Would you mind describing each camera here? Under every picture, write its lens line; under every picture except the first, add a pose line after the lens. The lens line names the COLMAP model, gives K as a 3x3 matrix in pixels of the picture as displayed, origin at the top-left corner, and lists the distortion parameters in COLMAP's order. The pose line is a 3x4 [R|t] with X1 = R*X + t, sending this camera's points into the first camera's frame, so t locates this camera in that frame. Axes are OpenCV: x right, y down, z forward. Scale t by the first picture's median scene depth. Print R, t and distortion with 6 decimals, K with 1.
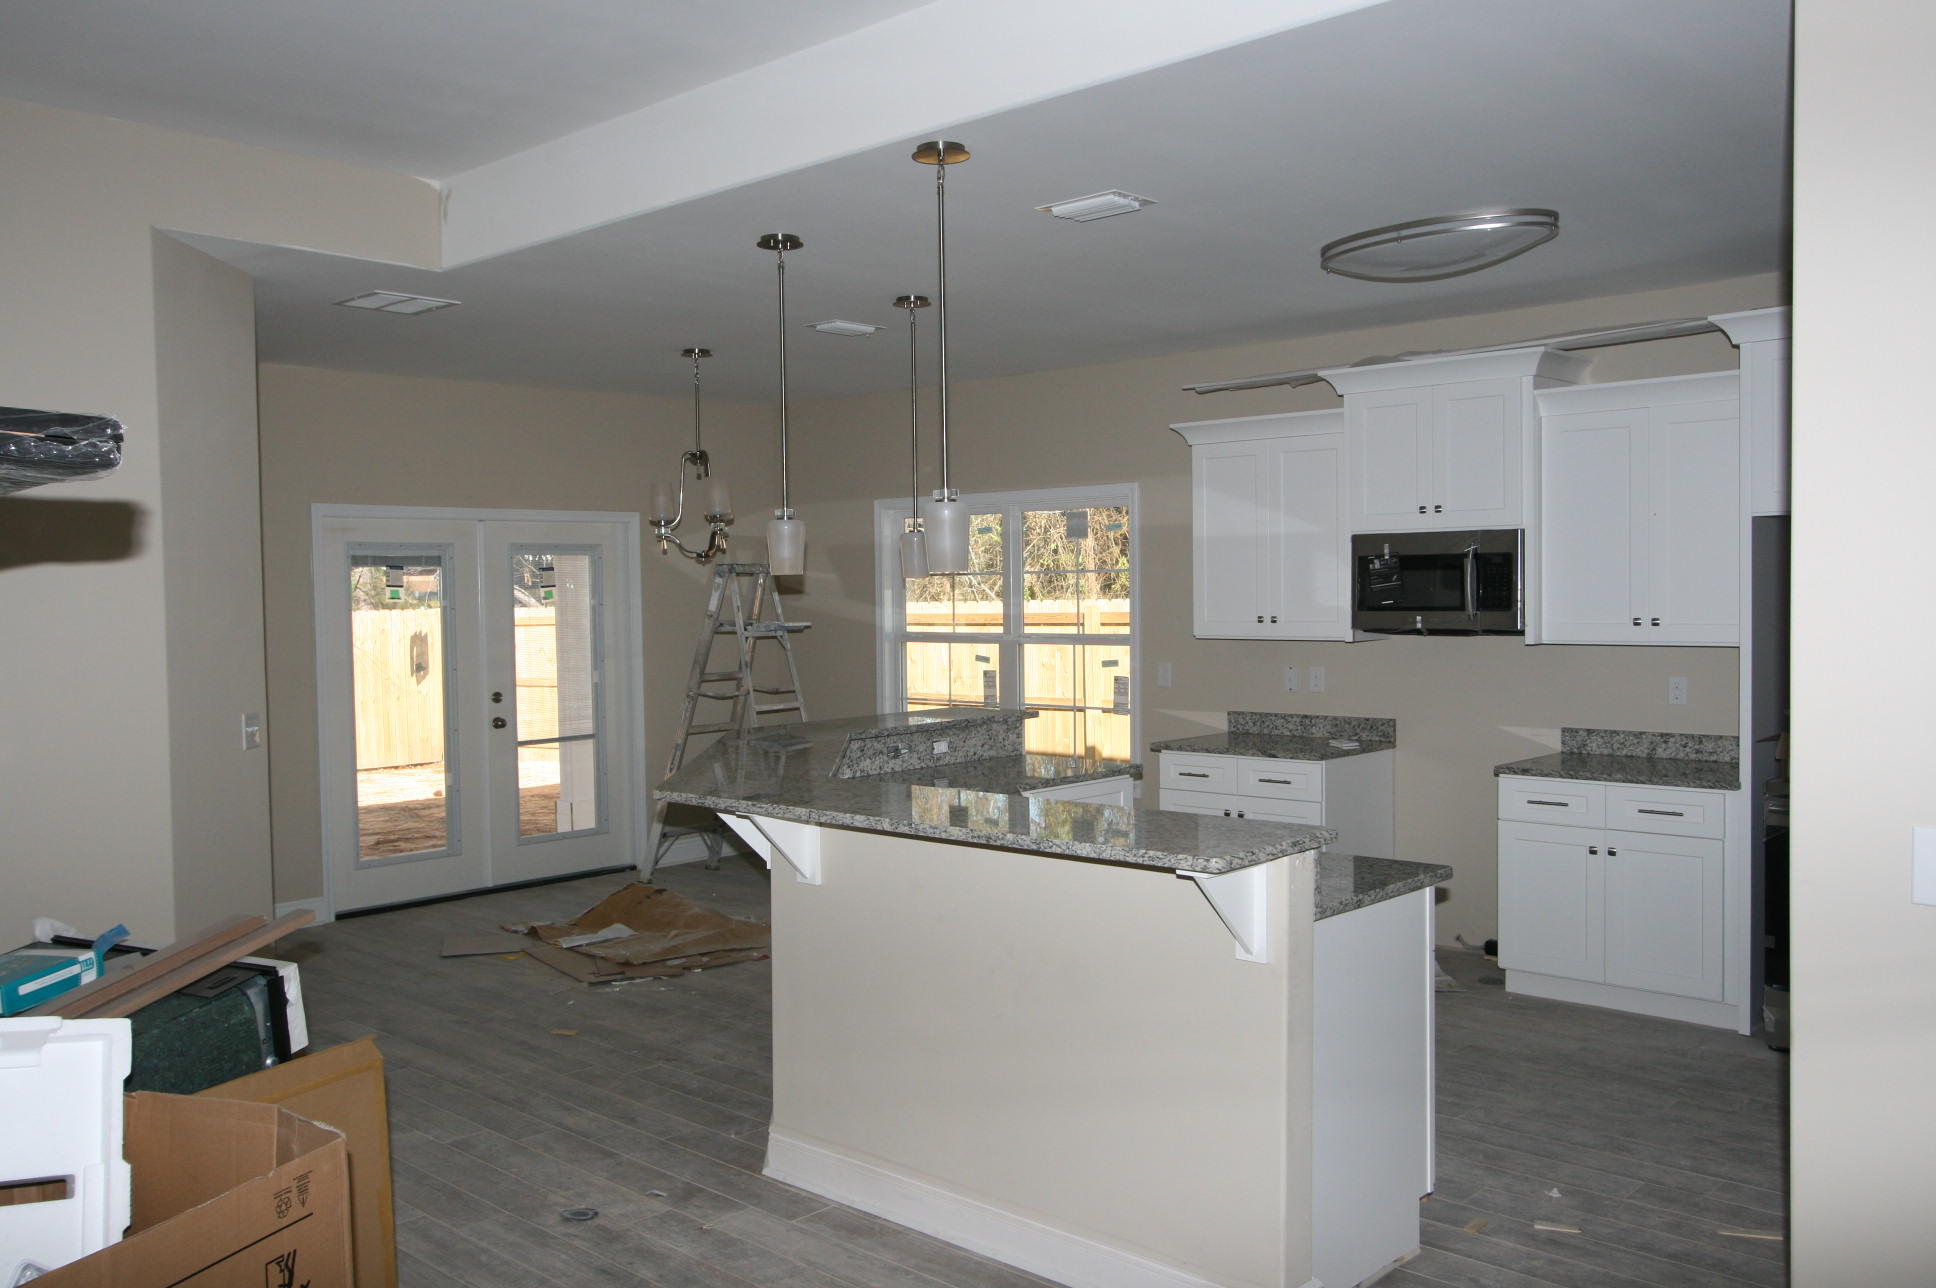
lens RADIAL K [[1588.6, 0, 969.5], [0, 1588.6, 636.3], [0, 0, 1]] dist [-0.032849, -0.000632]
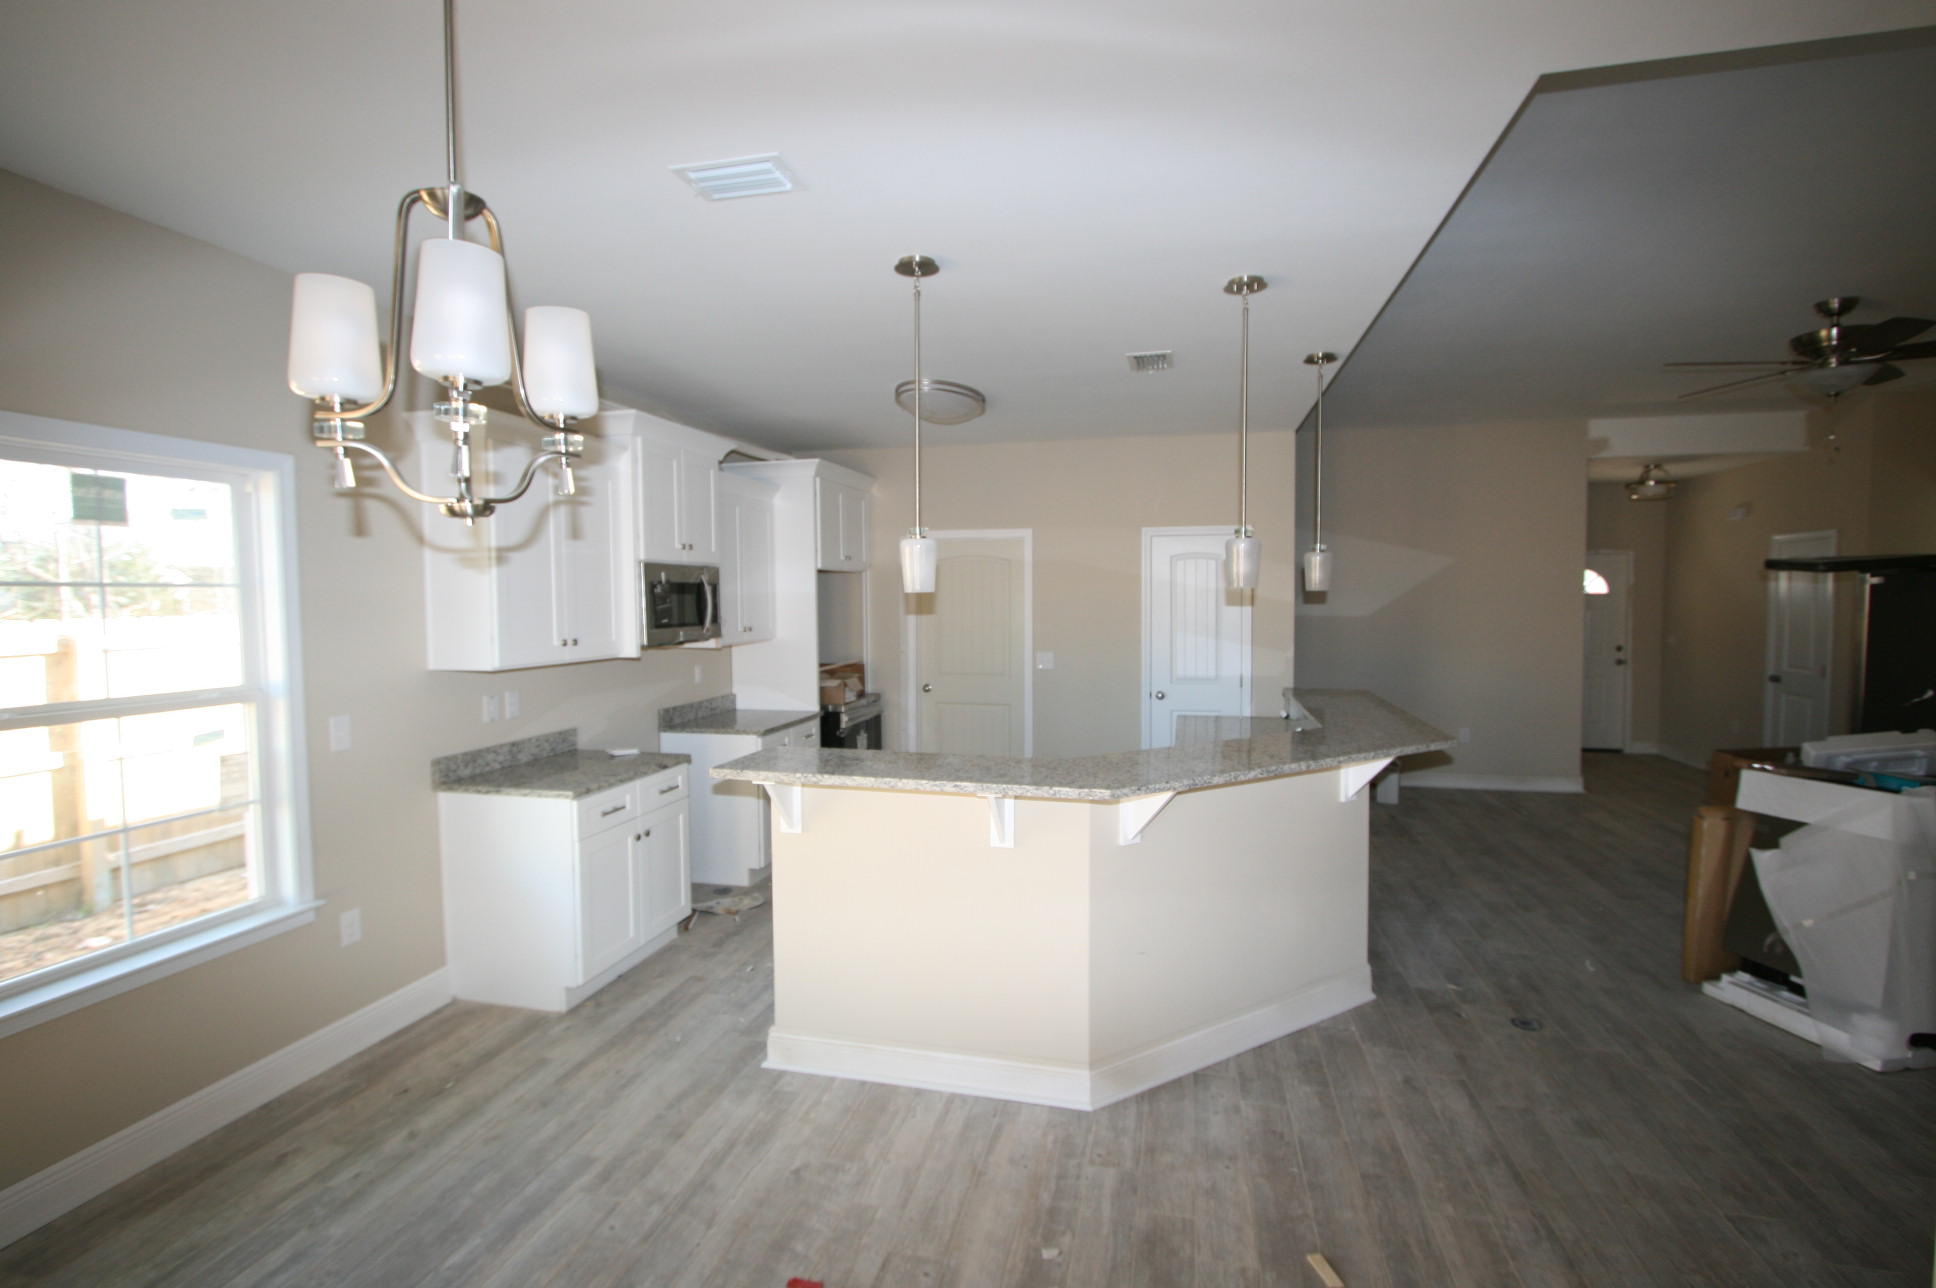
lens RADIAL K [[901.4, 0, 962.0], [0, 901.4, 641.3], [0, 0, 1]] dist [-0.022415, 0.004509]
pose [[-0.485066, -0.026103, 0.874088, -0.453251], [0.038982, 0.997915, 0.051434, -0.033454], [-0.873608, 0.059022, -0.483037, 1.175867]]
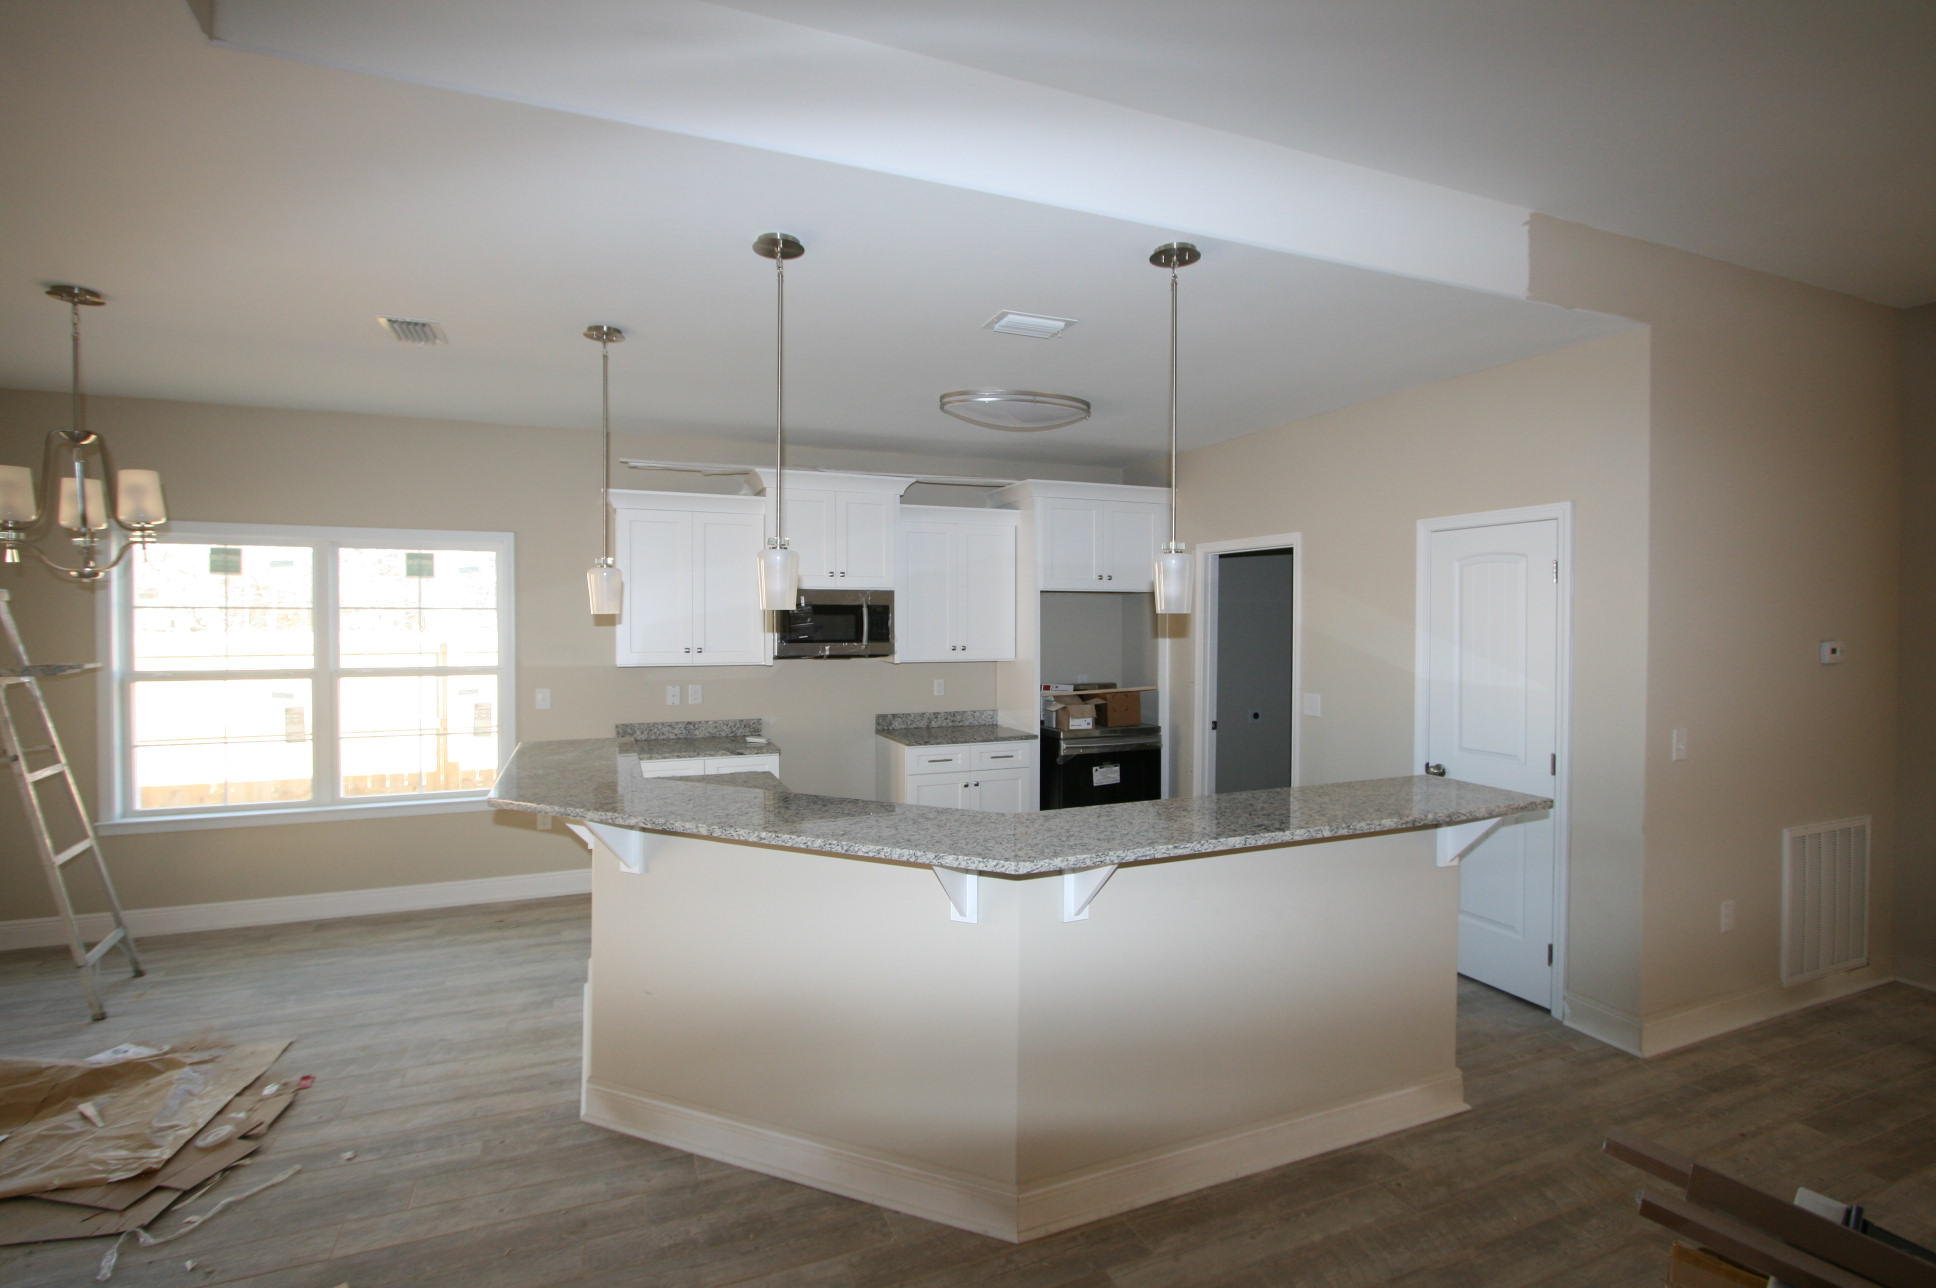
lens RADIAL K [[901.4, 0, 962.0], [0, 901.4, 641.3], [0, 0, 1]] dist [-0.022415, 0.004509]
pose [[0.423771, -0.006705, 0.905745, -0.428385], [0.019350, 0.999811, -0.001651, -0.013740], [-0.905563, 0.018226, 0.423821, 0.545683]]
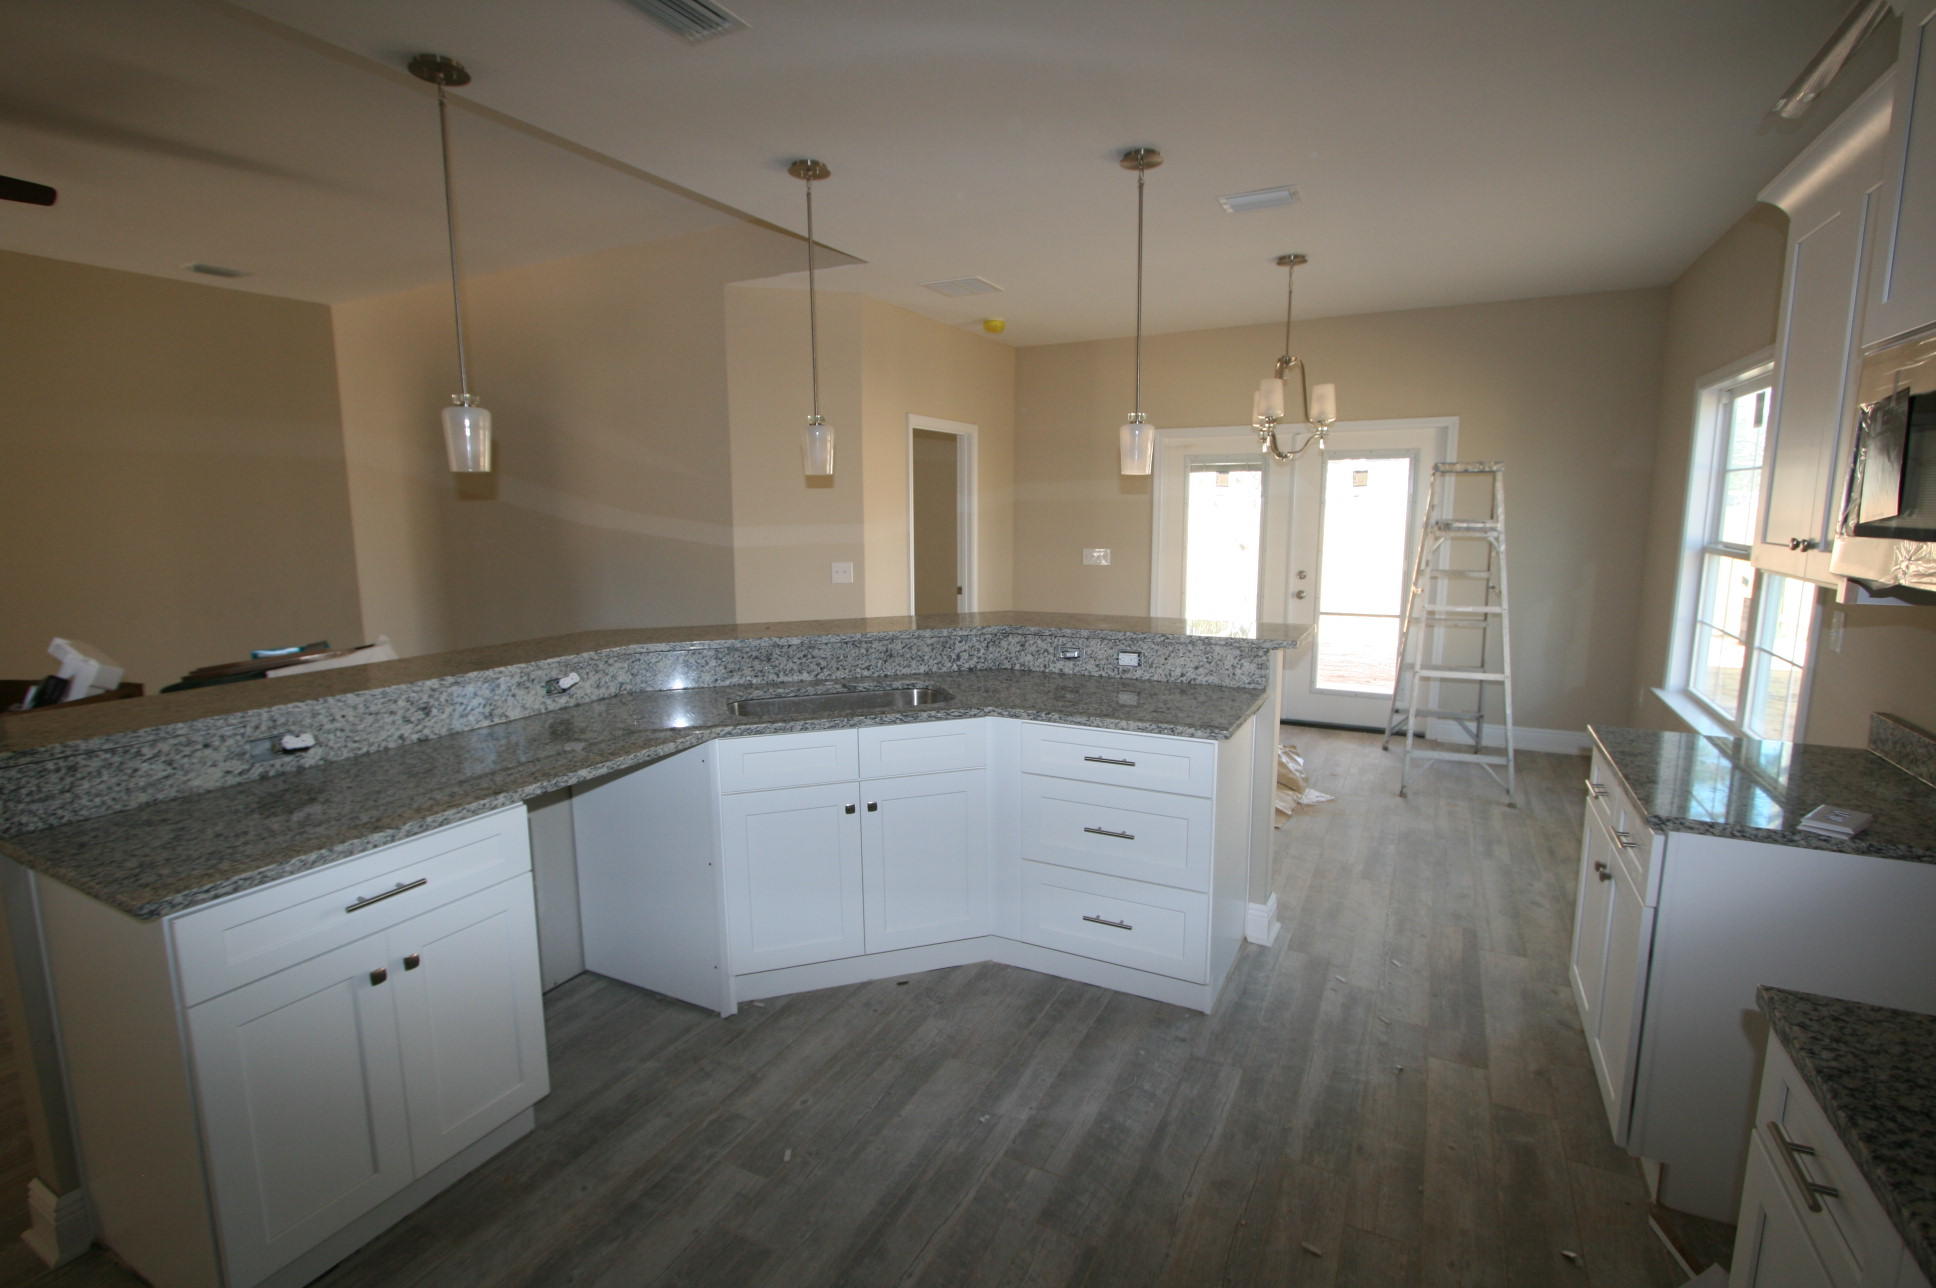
lens RADIAL K [[901.4, 0, 962.0], [0, 901.4, 641.3], [0, 0, 1]] dist [-0.022415, 0.004509]
pose [[0.263596, 0.157200, -0.951738, 0.437250], [-0.024745, 0.987409, 0.156238, -0.019381], [0.964316, -0.017633, 0.264168, 0.738443]]
